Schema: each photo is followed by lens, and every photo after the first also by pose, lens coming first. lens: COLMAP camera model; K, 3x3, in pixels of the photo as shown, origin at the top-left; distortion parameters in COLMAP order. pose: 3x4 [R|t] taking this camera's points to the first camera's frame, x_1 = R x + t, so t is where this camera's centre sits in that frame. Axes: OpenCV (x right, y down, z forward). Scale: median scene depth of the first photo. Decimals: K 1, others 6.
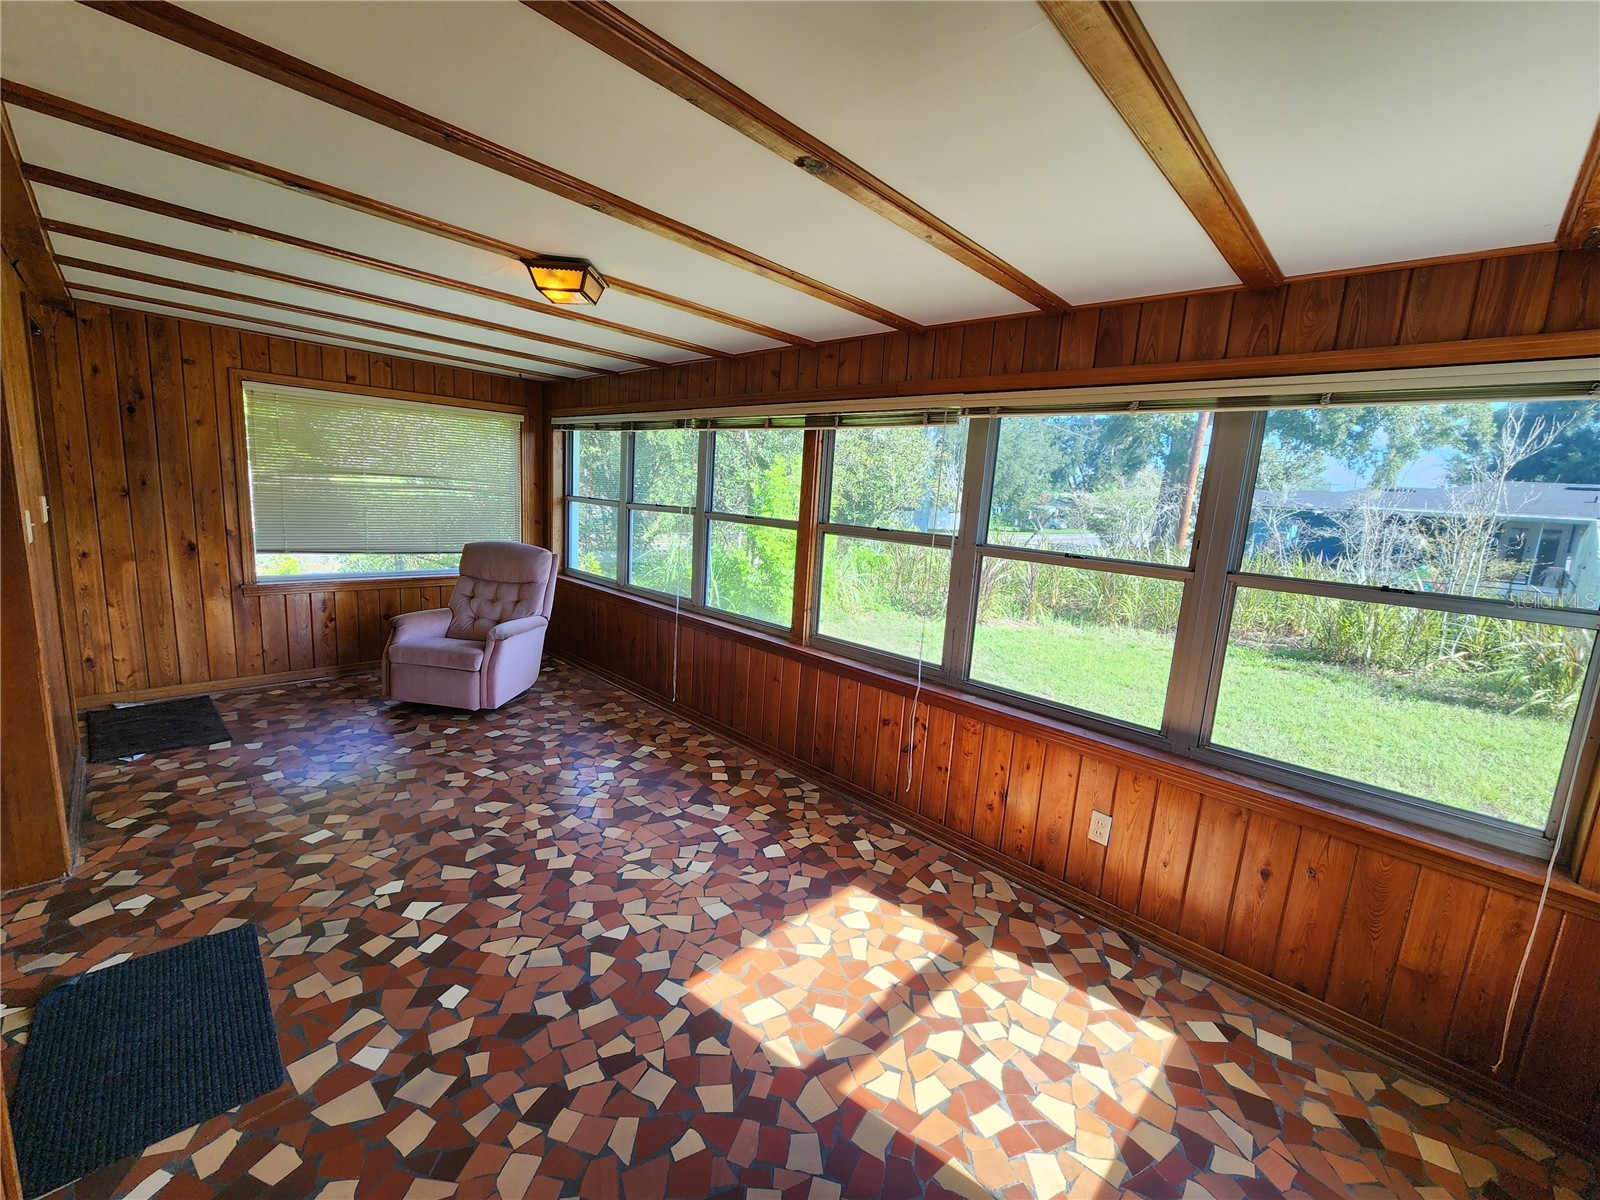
lens RADIAL K [[649.6, 0, 800.1], [0, 649.6, 601.0], [0, 0, 1]] dist [-0.004312, 0.000493]
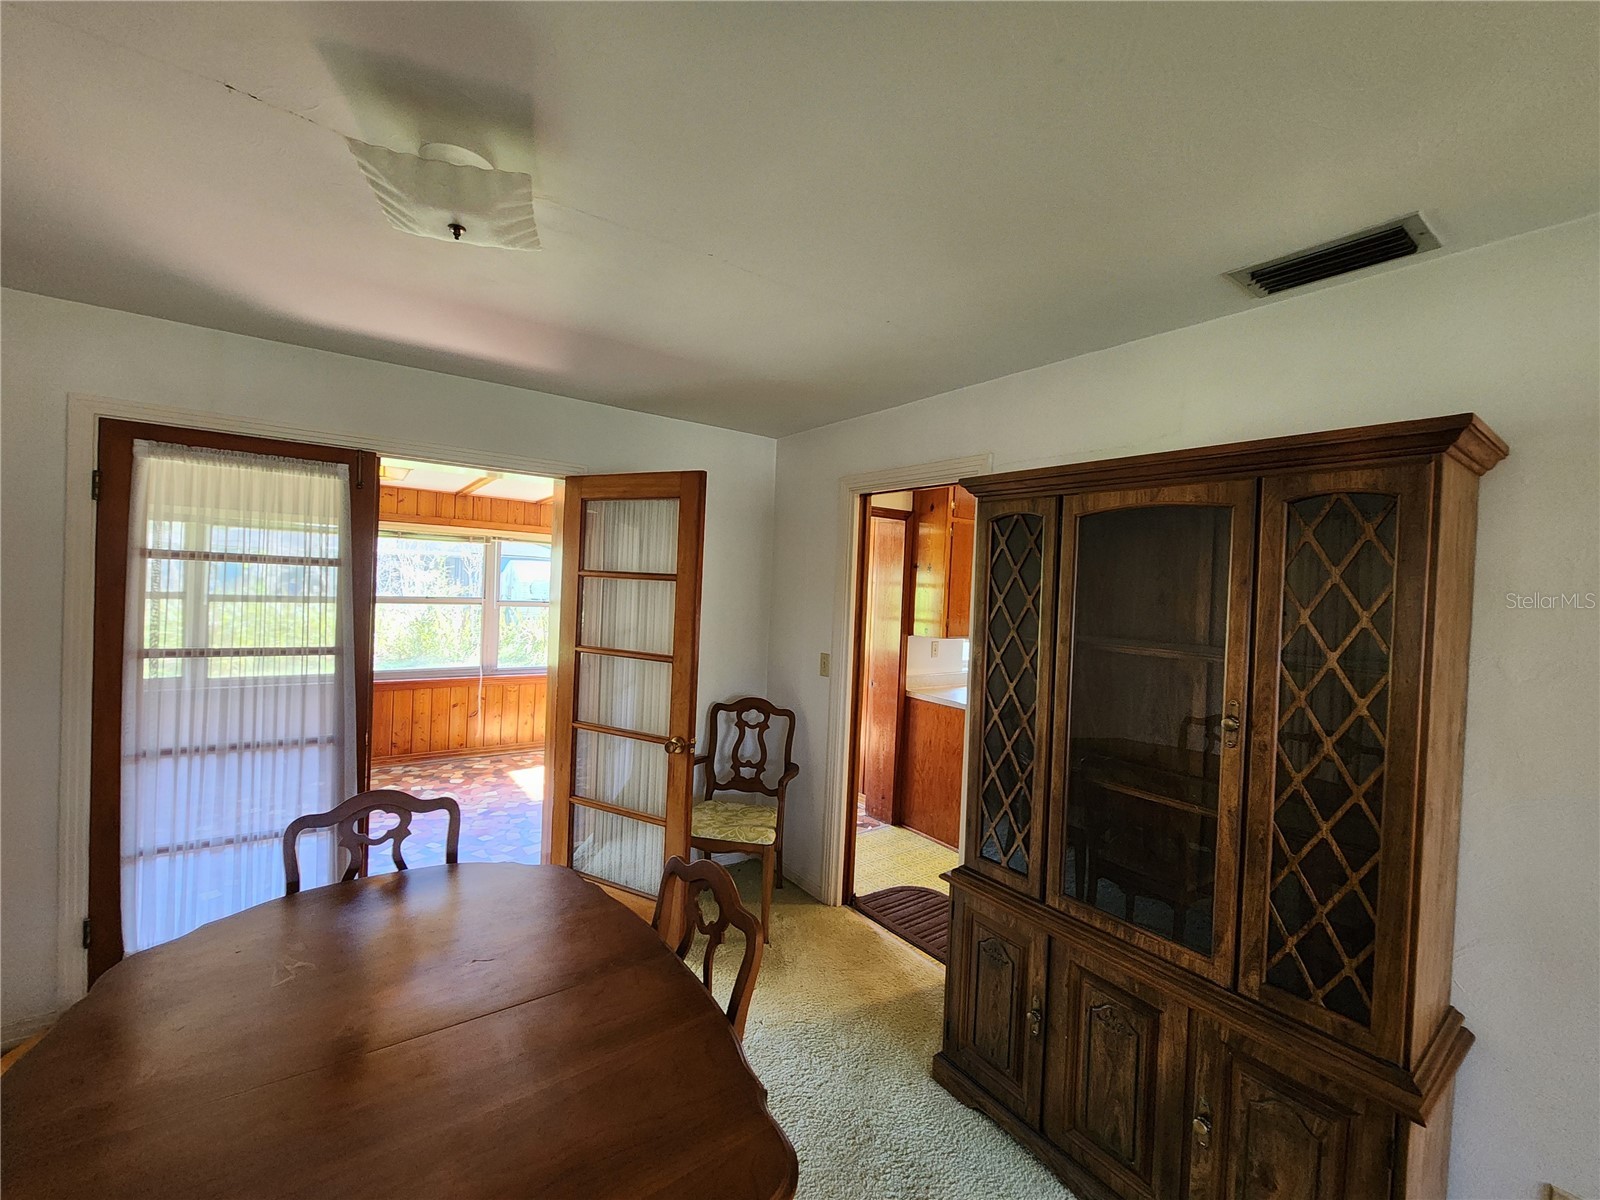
lens RADIAL K [[649.6, 0, 795.5], [0, 649.6, 601.8], [0, 0, 1]] dist [-0.004312, 0.000493]
pose [[0.169594, -0.077822, 0.982437, -1.625303], [0.126718, 0.990324, 0.056572, -0.086314], [-0.977333, 0.114898, 0.177815, -0.289062]]
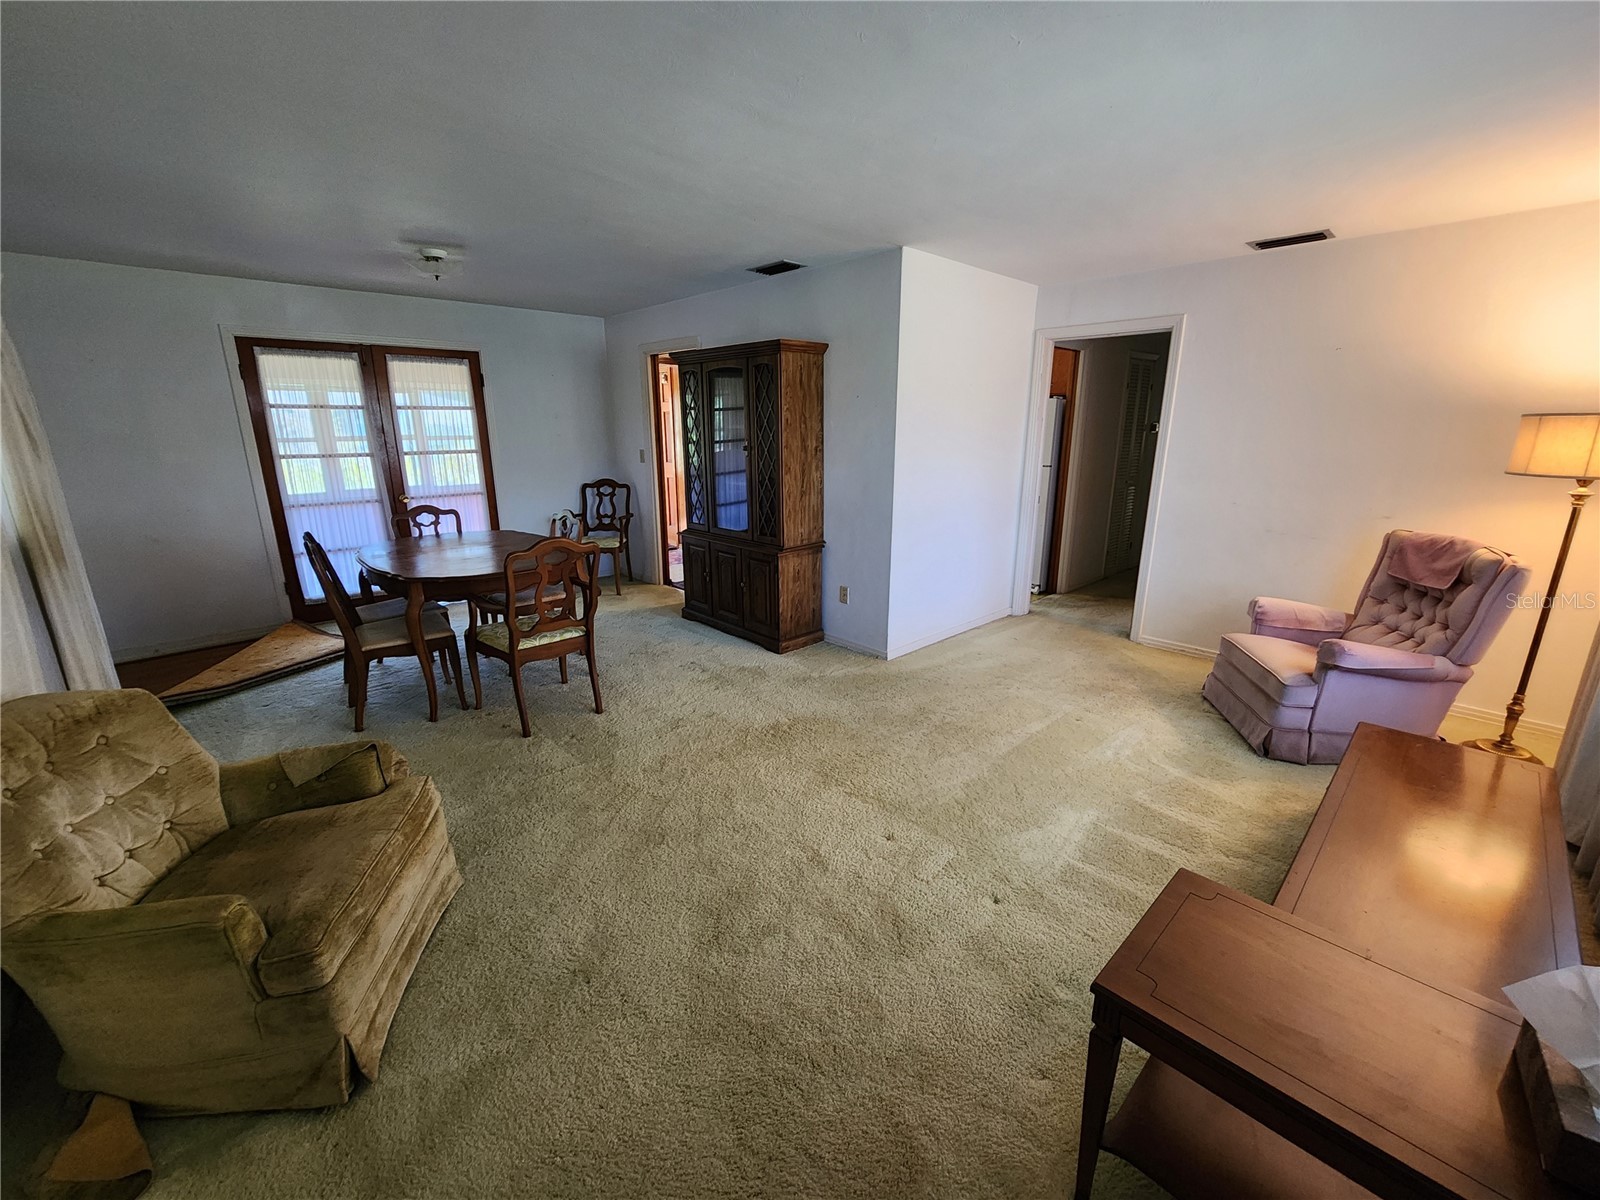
lens RADIAL K [[649.6, 0, 797.4], [0, 649.6, 599.2], [0, 0, 1]] dist [-0.004312, 0.000493]
pose [[0.034267, -0.316570, 0.947950, -3.964676], [0.165738, 0.937173, 0.306980, 0.051611], [-0.985574, 0.146592, 0.084582, -1.339727]]
